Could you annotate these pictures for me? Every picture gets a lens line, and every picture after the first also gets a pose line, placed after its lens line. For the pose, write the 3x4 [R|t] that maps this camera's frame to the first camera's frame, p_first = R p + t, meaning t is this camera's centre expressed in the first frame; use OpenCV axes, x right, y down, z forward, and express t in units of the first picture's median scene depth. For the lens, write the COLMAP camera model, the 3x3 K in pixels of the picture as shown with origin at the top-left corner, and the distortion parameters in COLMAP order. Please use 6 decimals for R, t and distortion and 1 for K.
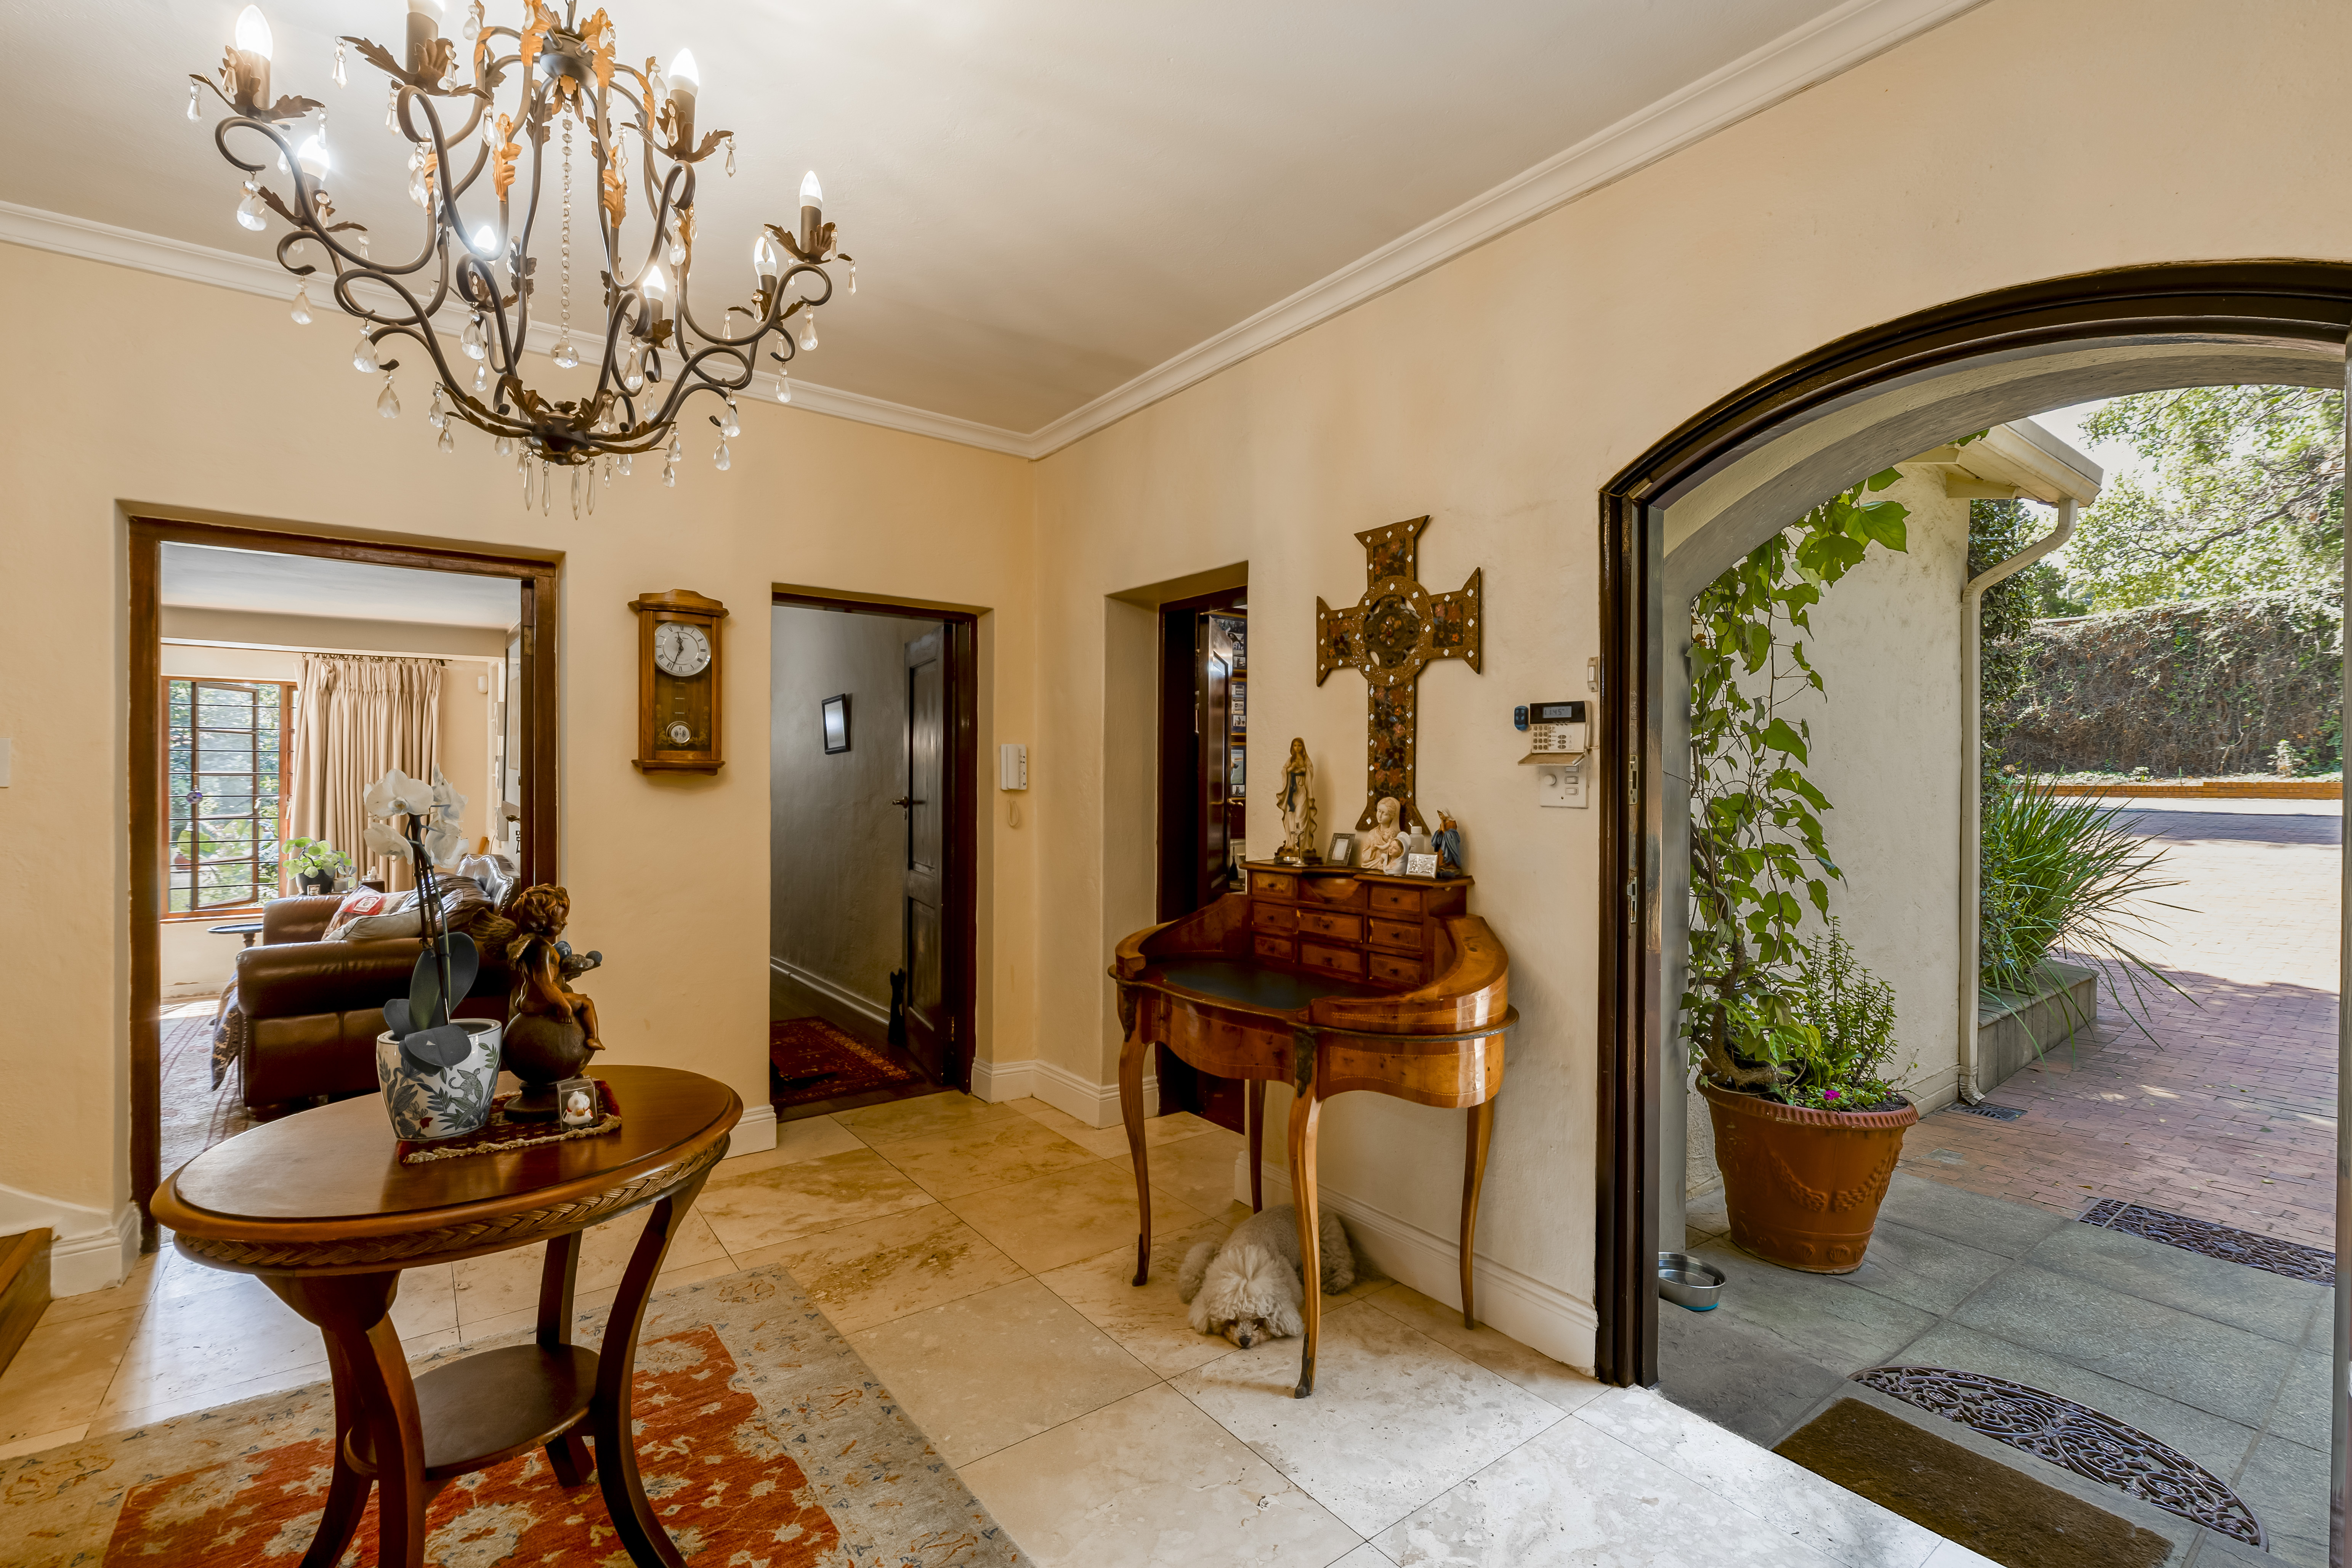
lens RADIAL K [[1073.4, 0, 1212.0], [0, 1073.4, 781.3], [0, 0, 1]] dist [-0.000258, 0.000659]
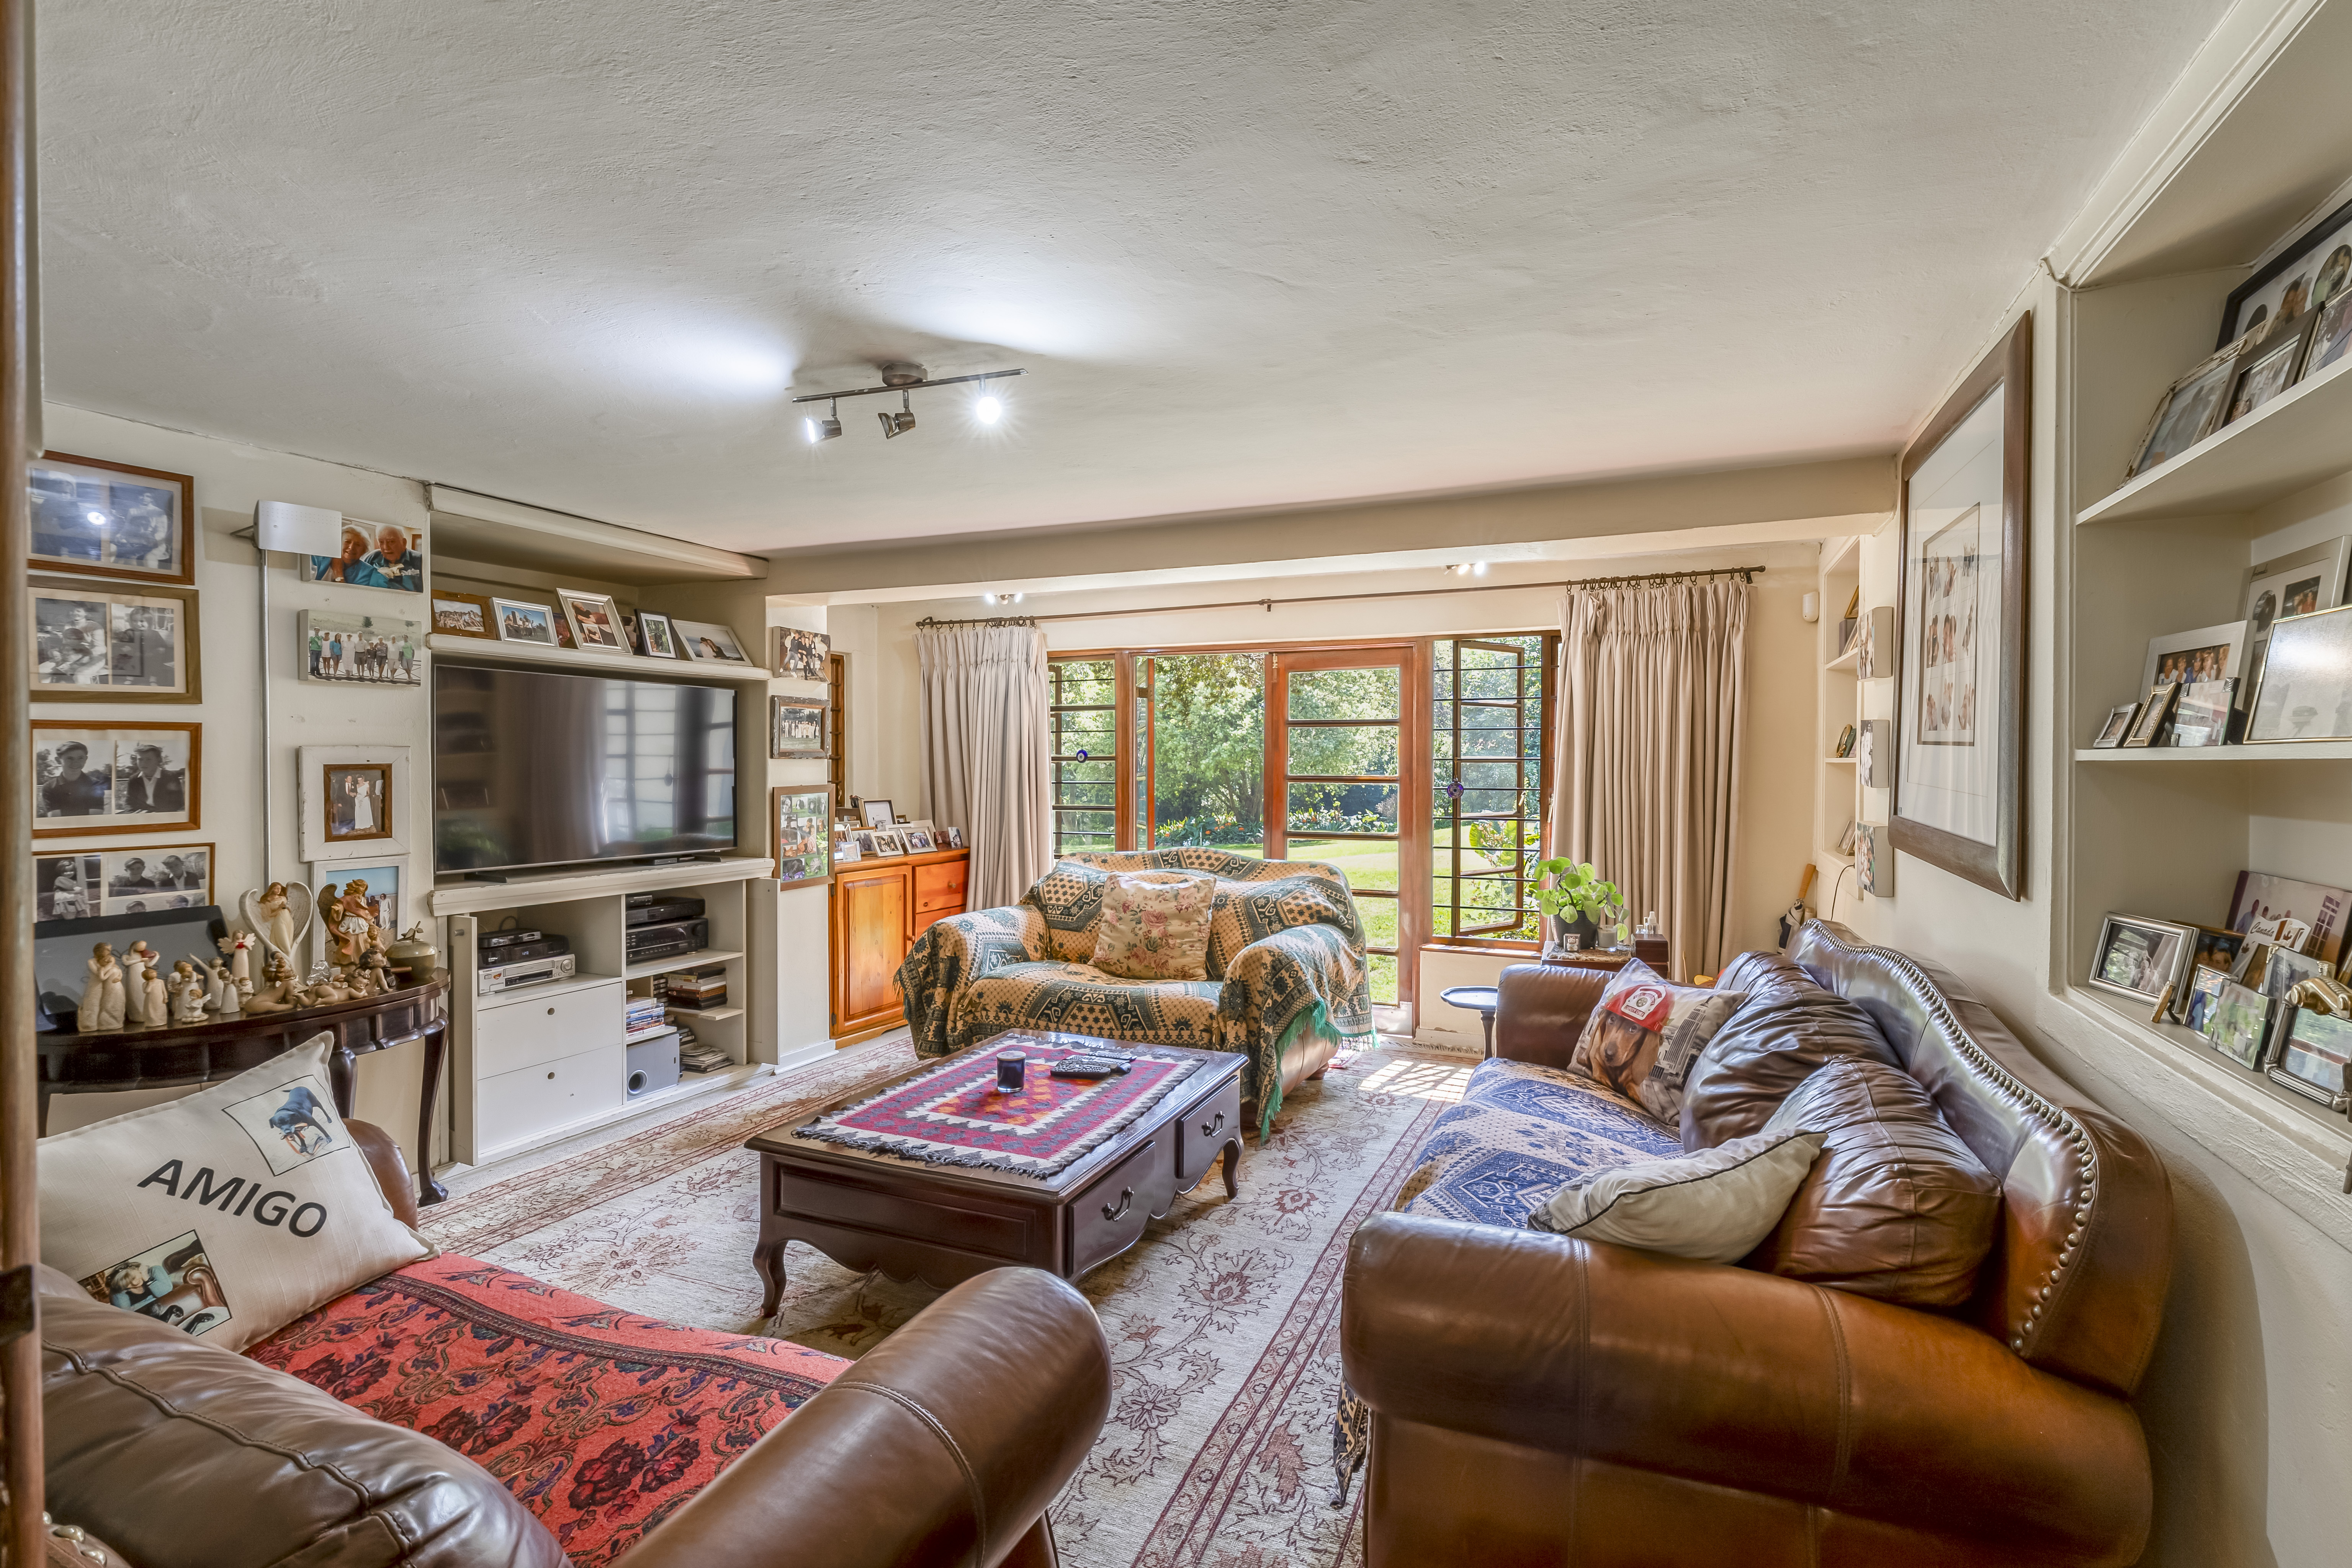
lens RADIAL K [[1073.4, 0, 1212.0], [0, 1073.4, 781.3], [0, 0, 1]] dist [-0.000258, 0.000659]
pose [[0.497447, 0.013421, -0.867391, -0.359790], [-0.000365, 0.999883, 0.015262, -0.003355], [0.867494, -0.007275, 0.497394, 0.457678]]
